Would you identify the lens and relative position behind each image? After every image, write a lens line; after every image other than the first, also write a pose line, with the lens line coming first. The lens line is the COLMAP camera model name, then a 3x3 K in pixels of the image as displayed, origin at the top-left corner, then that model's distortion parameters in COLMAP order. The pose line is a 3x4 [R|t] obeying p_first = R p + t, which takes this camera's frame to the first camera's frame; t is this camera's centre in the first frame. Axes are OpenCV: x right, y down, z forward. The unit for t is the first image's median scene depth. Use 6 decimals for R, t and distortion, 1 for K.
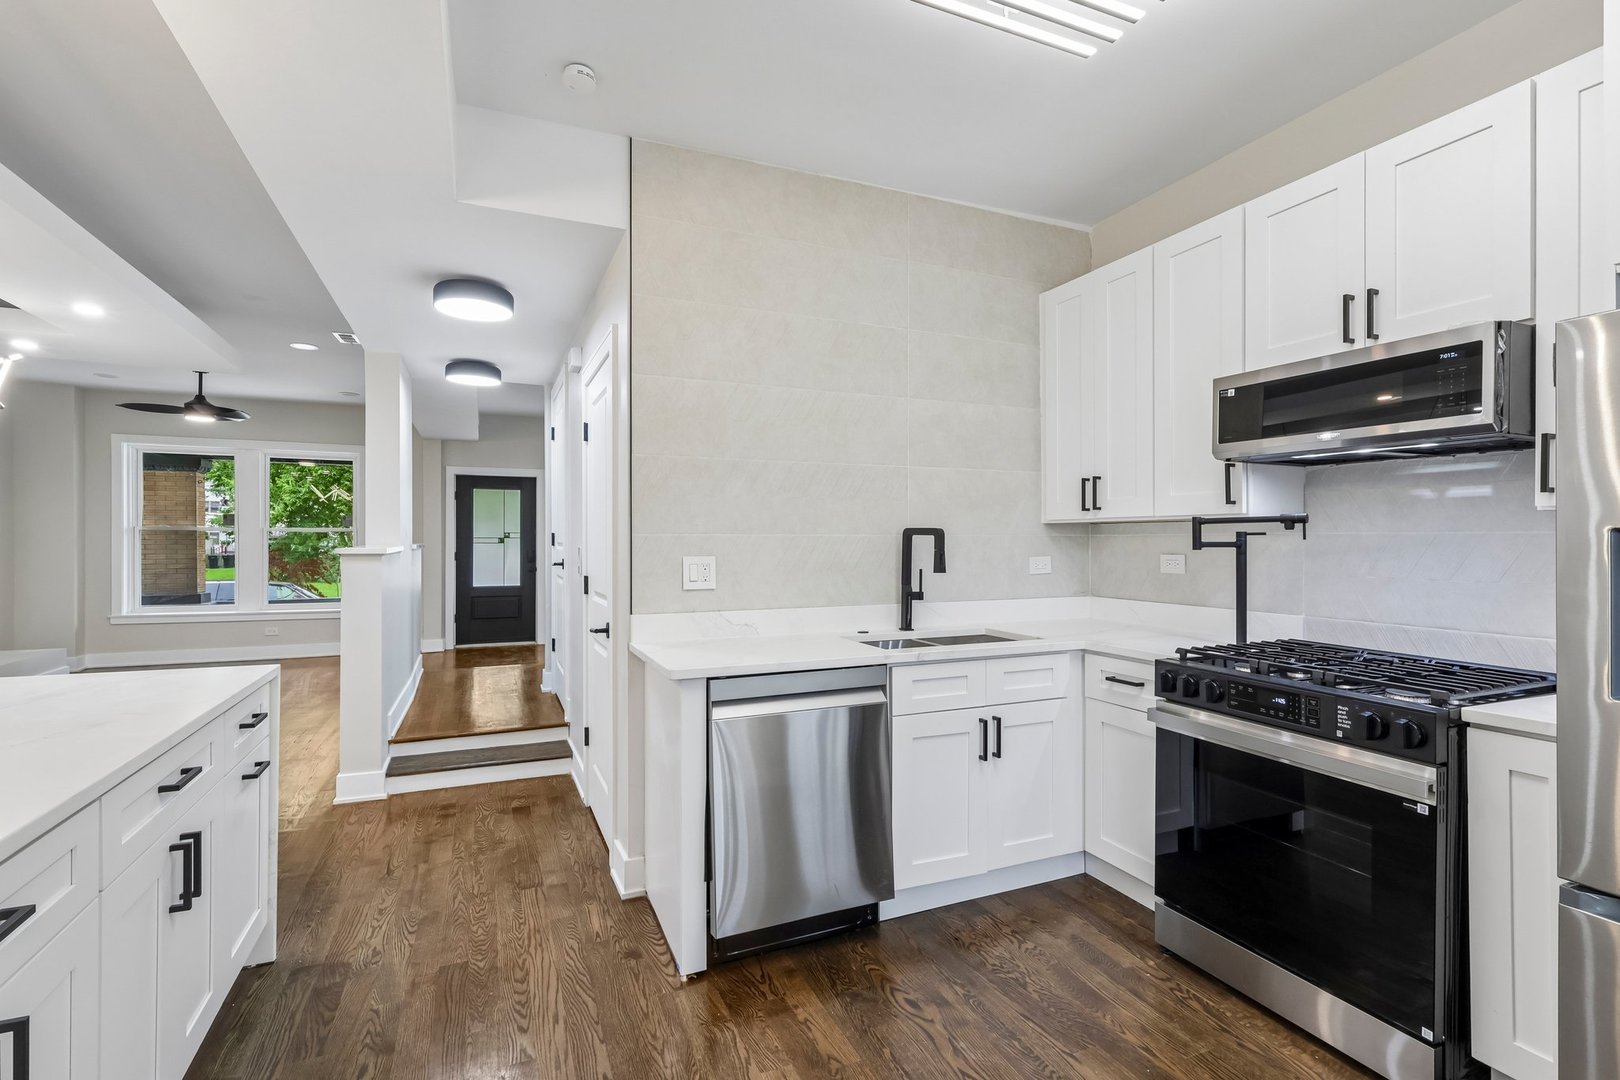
lens RADIAL K [[755.6, 0, 799.1], [0, 755.6, 542.3], [0, 0, 1]] dist [0.002187, -0.000124]
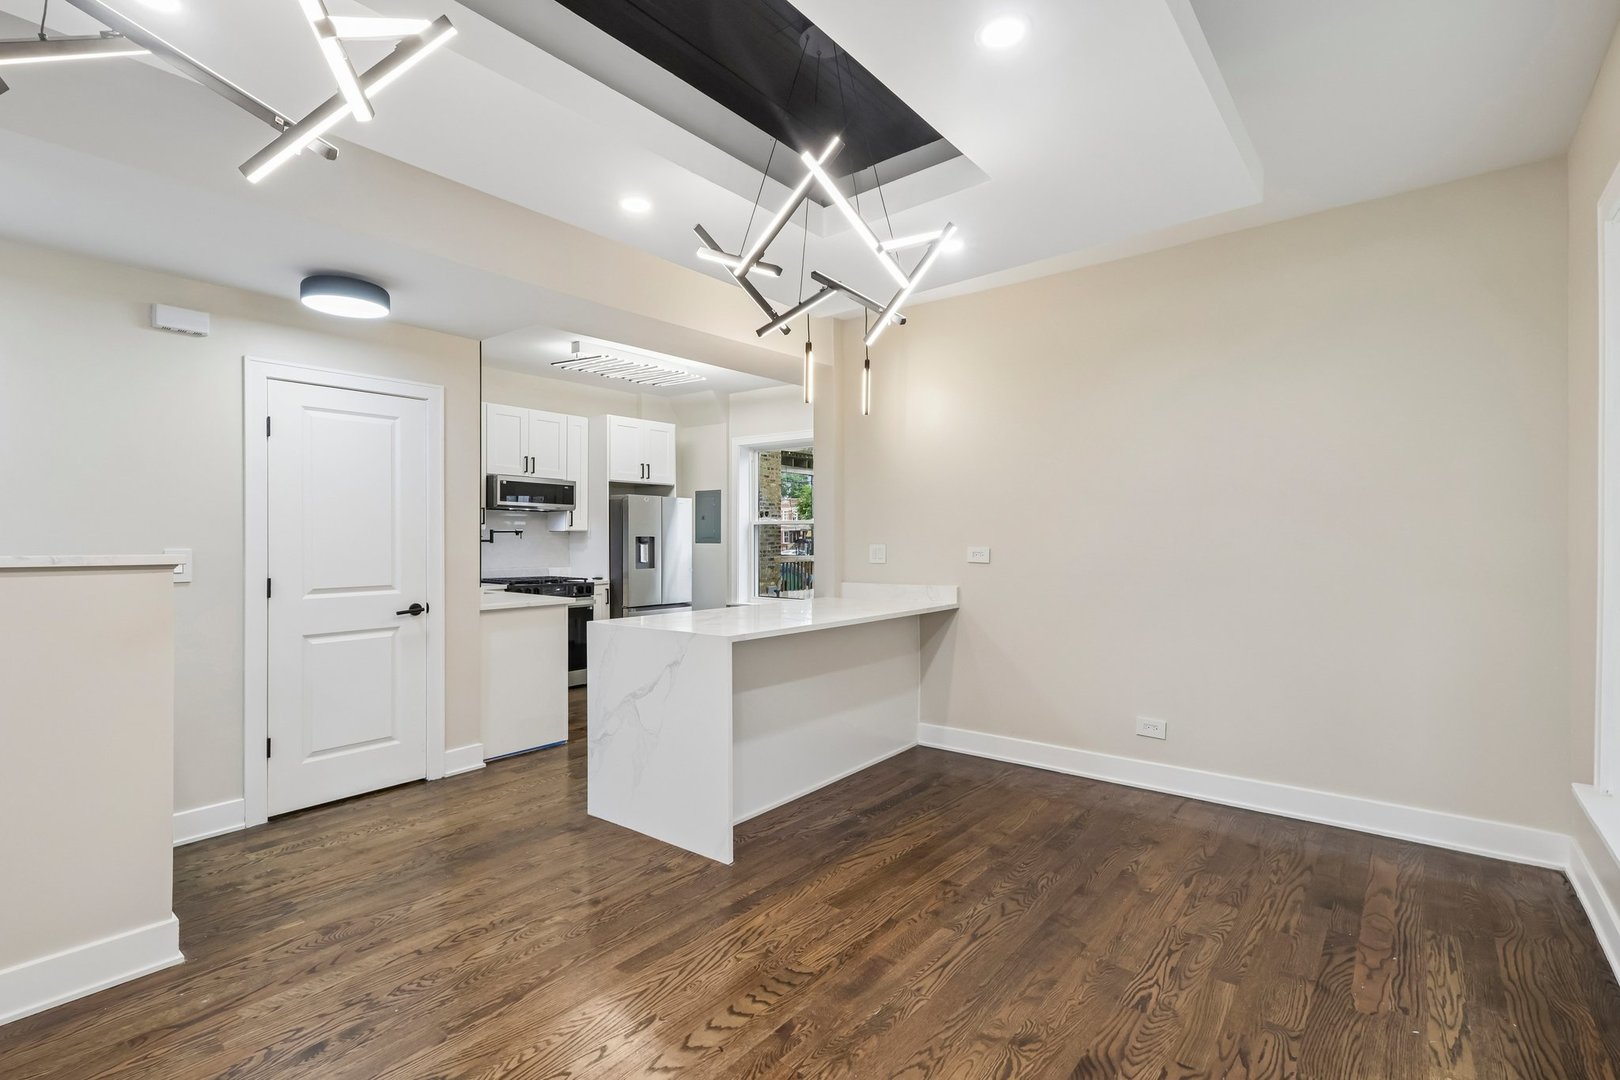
lens RADIAL K [[756.2, 0, 803.1], [0, 756.2, 538.9], [0, 0, 1]] dist [-0.001972, 0.000136]
pose [[-0.467468, -0.002023, 0.884008, -2.059353], [0.000960, 0.999996, 0.002796, -0.008613], [-0.884009, 0.002156, -0.467464, 1.220718]]
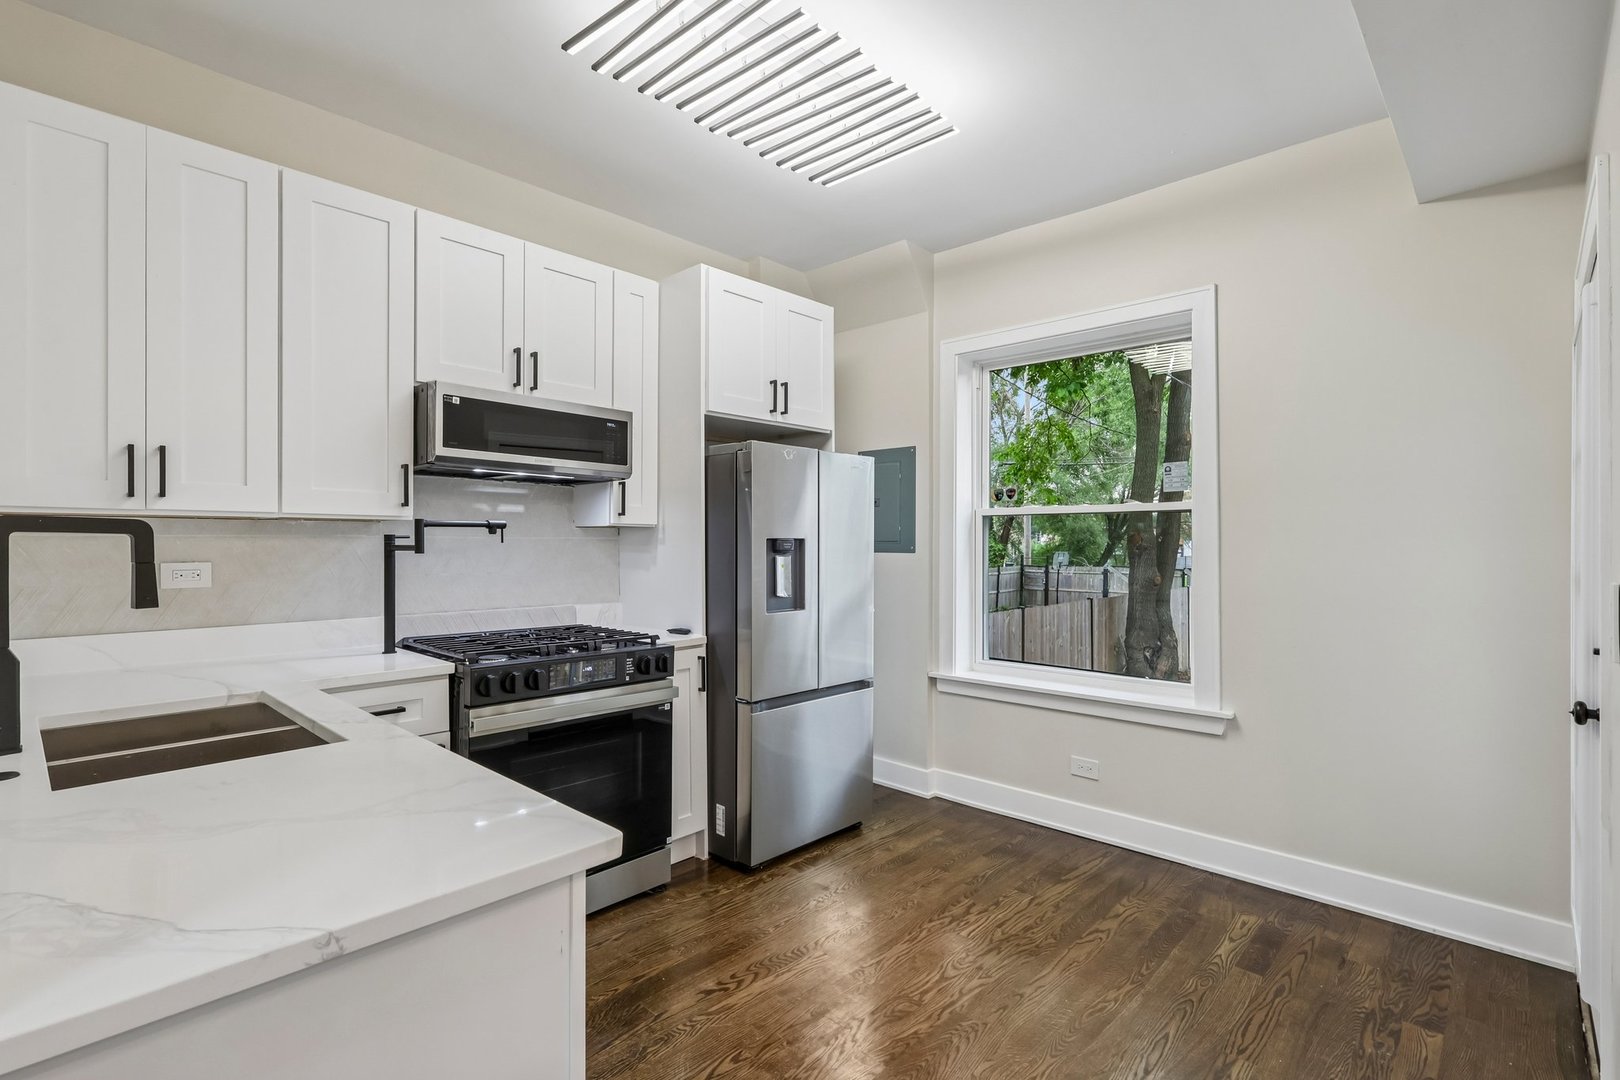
lens RADIAL K [[755.6, 0, 799.1], [0, 755.6, 542.3], [0, 0, 1]] dist [0.002187, -0.000124]
pose [[-0.396437, -0.002257, 0.918059, -0.527740], [-0.000626, 0.999997, 0.002188, -0.006196], [-0.918062, 0.000293, -0.396437, 0.914052]]
